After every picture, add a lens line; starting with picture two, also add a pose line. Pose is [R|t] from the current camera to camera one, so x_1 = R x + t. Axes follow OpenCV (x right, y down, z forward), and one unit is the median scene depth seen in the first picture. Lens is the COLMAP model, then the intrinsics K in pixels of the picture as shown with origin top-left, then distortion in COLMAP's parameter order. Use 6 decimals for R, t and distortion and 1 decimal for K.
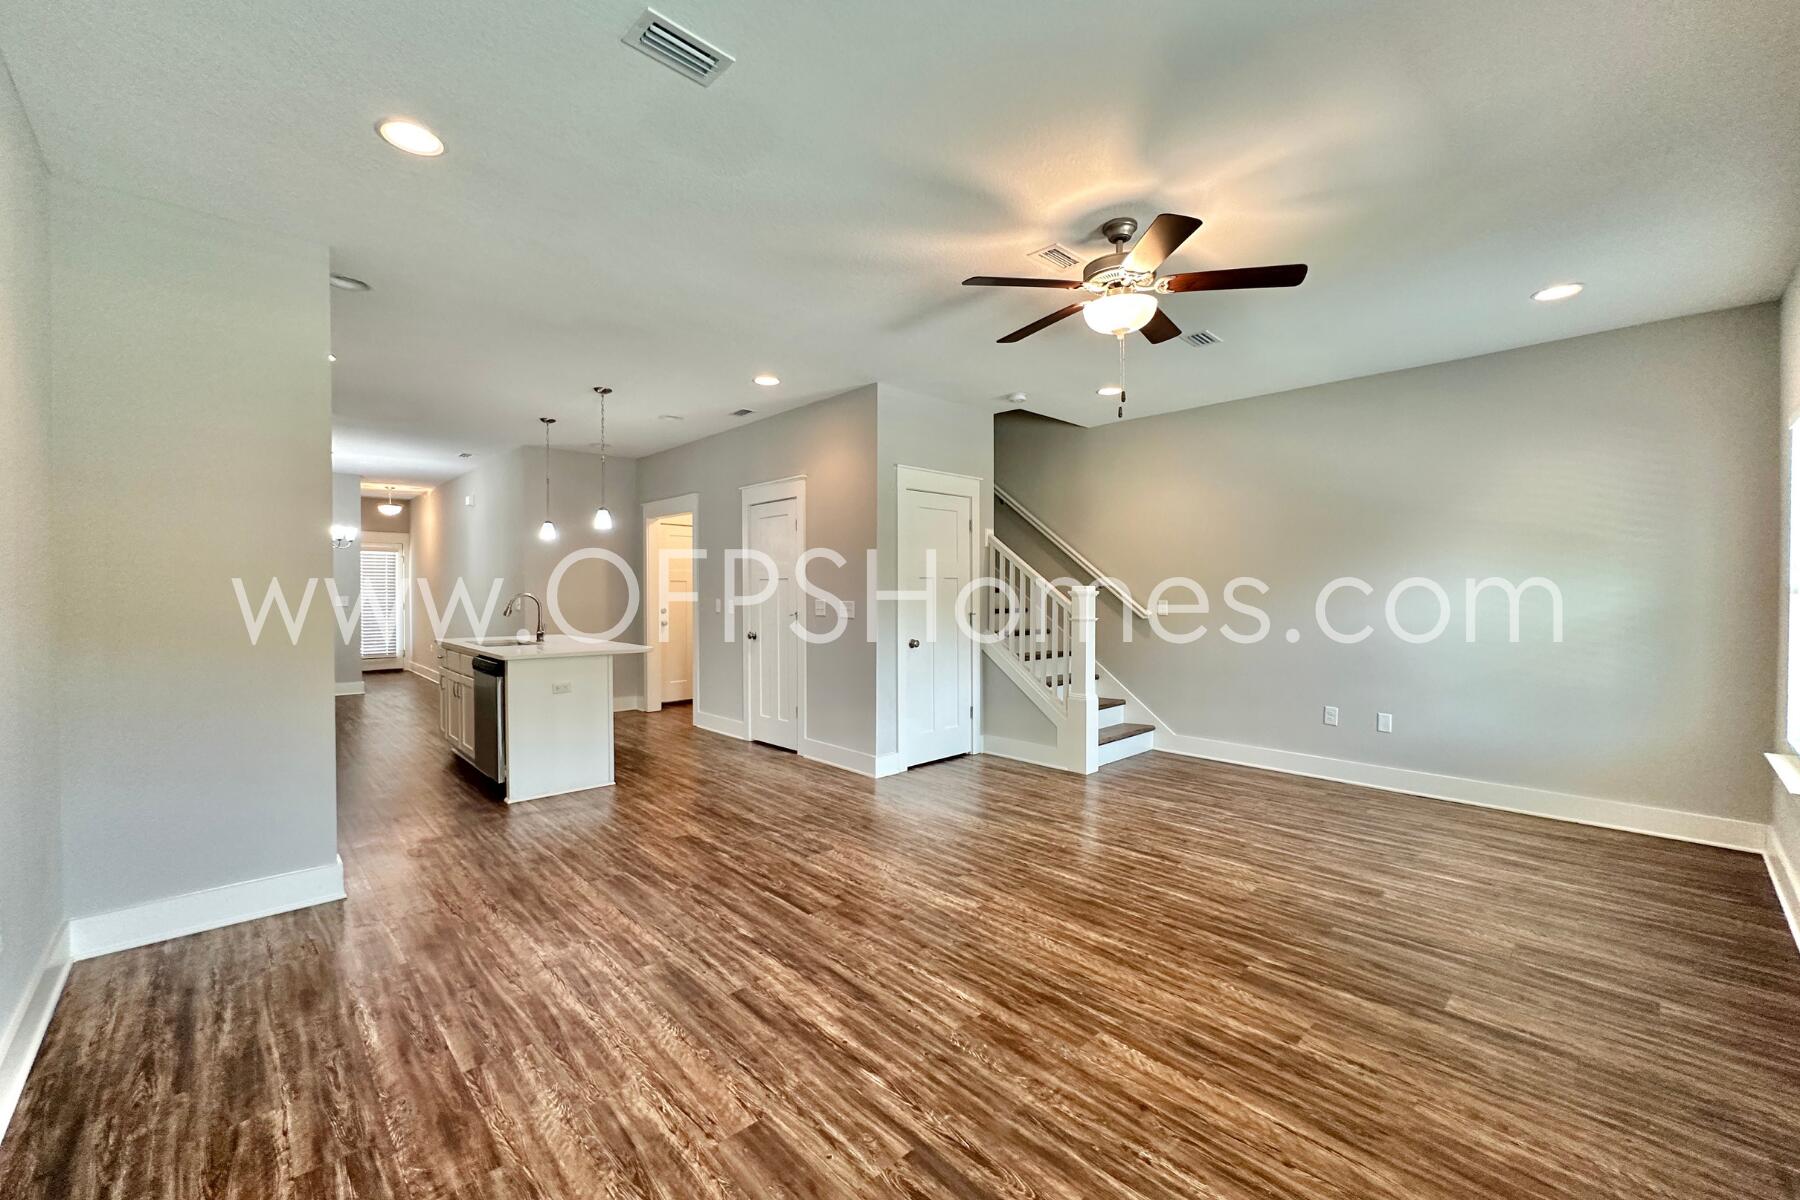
lens RADIAL K [[719.5, 0, 907.4], [0, 719.5, 601.4], [0, 0, 1]] dist [-0.003873, -0.000010]
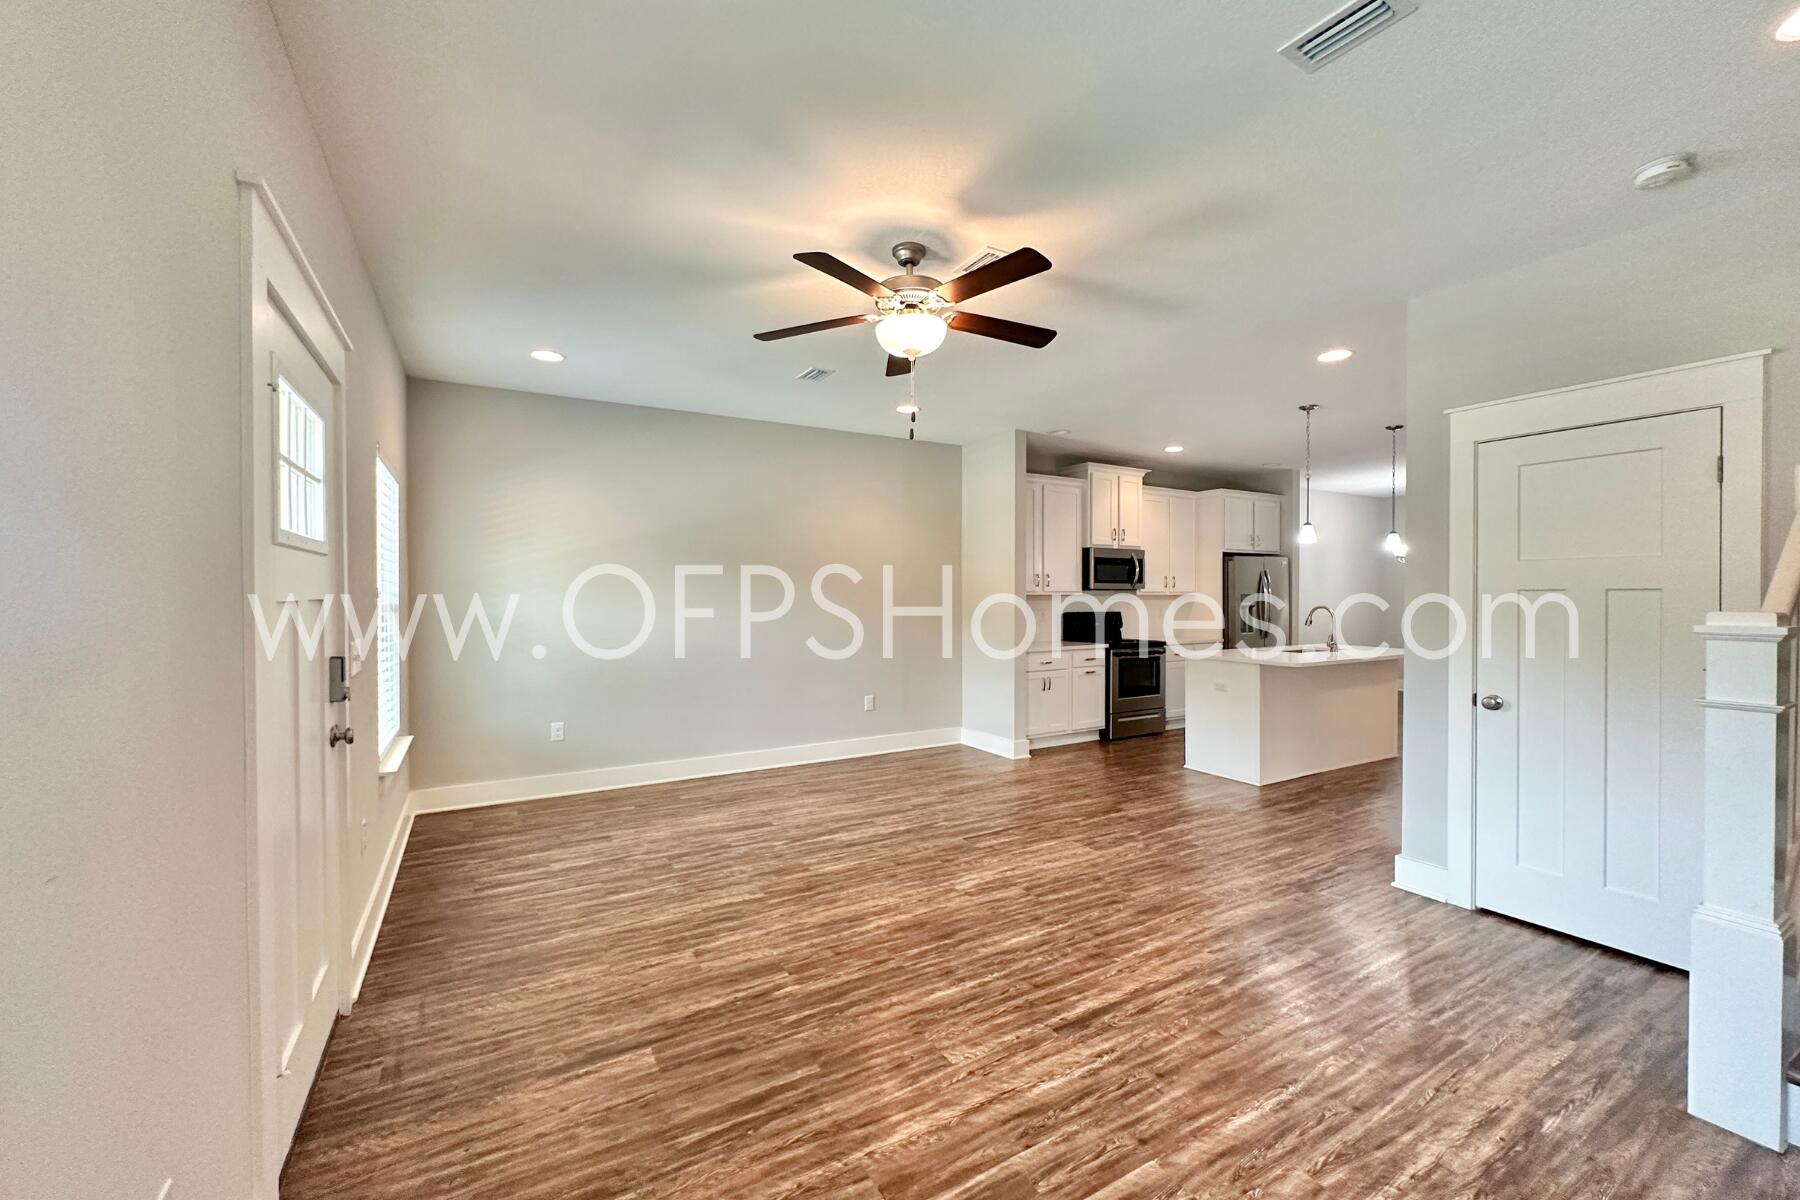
lens RADIAL K [[719.5, 0, 886.8], [0, 719.5, 596.7], [0, 0, 1]] dist [-0.003873, -0.000010]
pose [[-0.250435, 0.004318, -0.968124, 1.278255], [-0.013190, 0.999882, 0.007872, -0.044264], [0.968044, 0.014741, -0.250348, 1.228362]]
